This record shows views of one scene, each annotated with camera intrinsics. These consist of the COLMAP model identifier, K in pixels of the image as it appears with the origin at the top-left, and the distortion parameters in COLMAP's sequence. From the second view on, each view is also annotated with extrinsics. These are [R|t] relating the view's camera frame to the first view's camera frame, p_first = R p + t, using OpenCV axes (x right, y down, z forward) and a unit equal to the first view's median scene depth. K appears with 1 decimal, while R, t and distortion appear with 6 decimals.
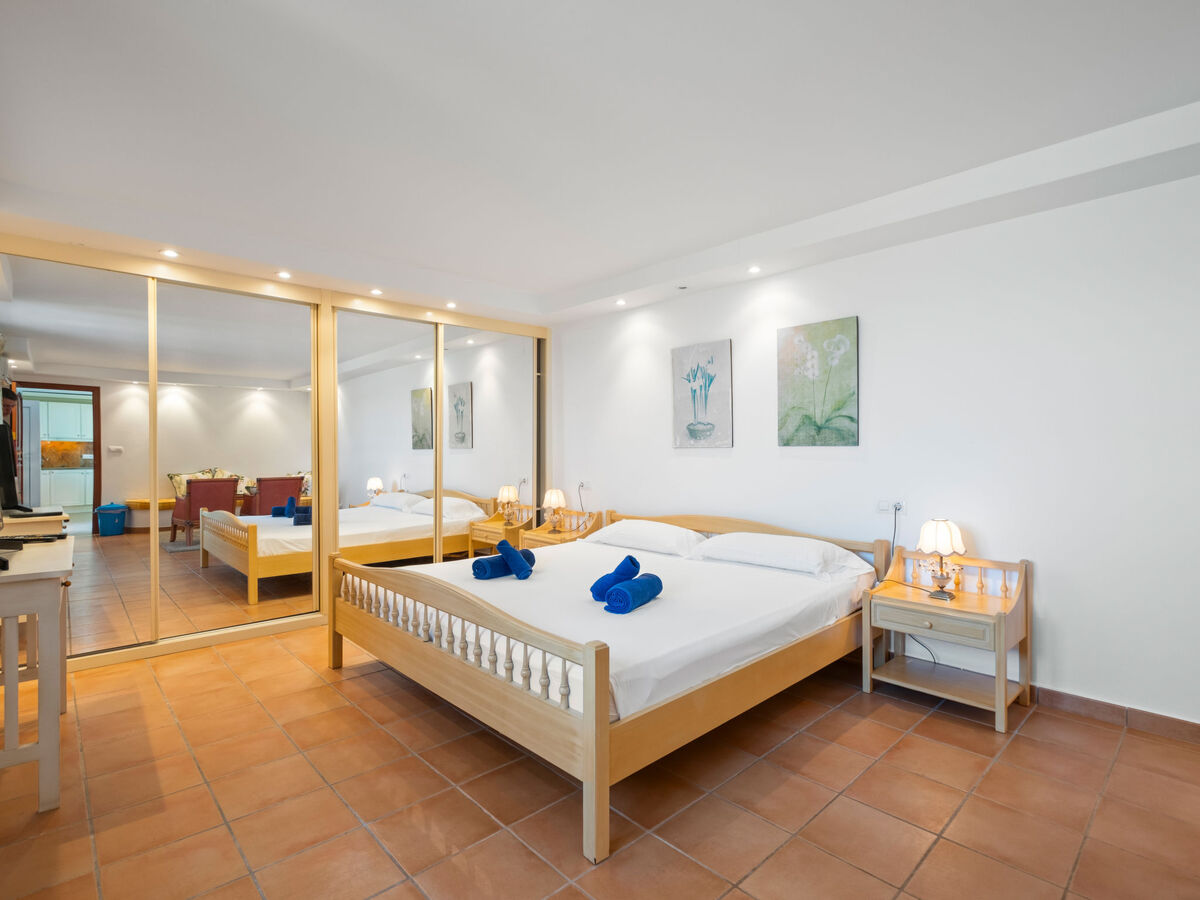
lens RADIAL K [[599.0, 0, 600.0], [0, 599.0, 450.0], [0, 0, 1]] dist [0.015289, -0.012617]
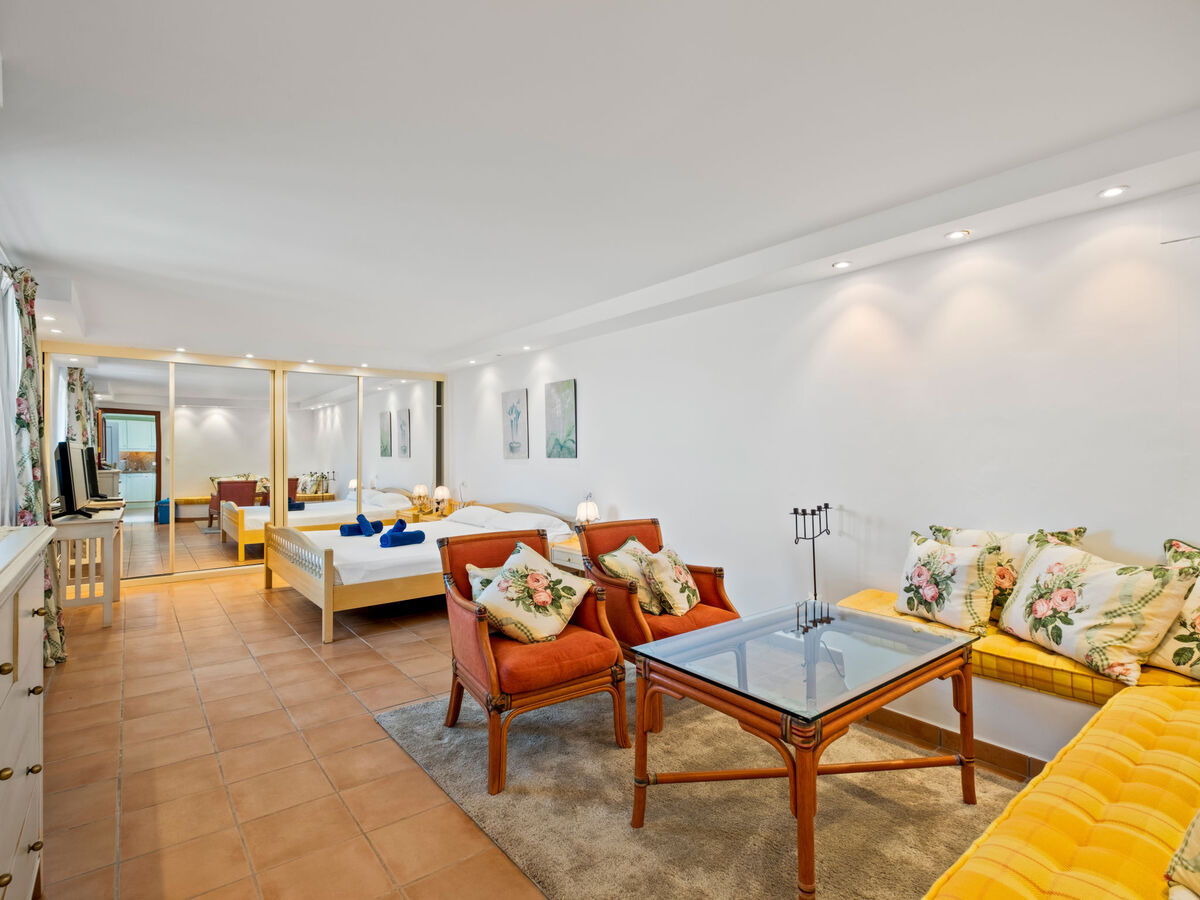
lens RADIAL K [[611.4, 0, 602.4], [0, 611.4, 440.0], [0, 0, 1]] dist [0.019911, -0.014629]
pose [[0.995890, -0.005781, -0.090389, 0.478601], [0.003766, 0.999741, -0.022437, -0.013556], [0.090496, 0.022004, 0.995654, -0.477388]]
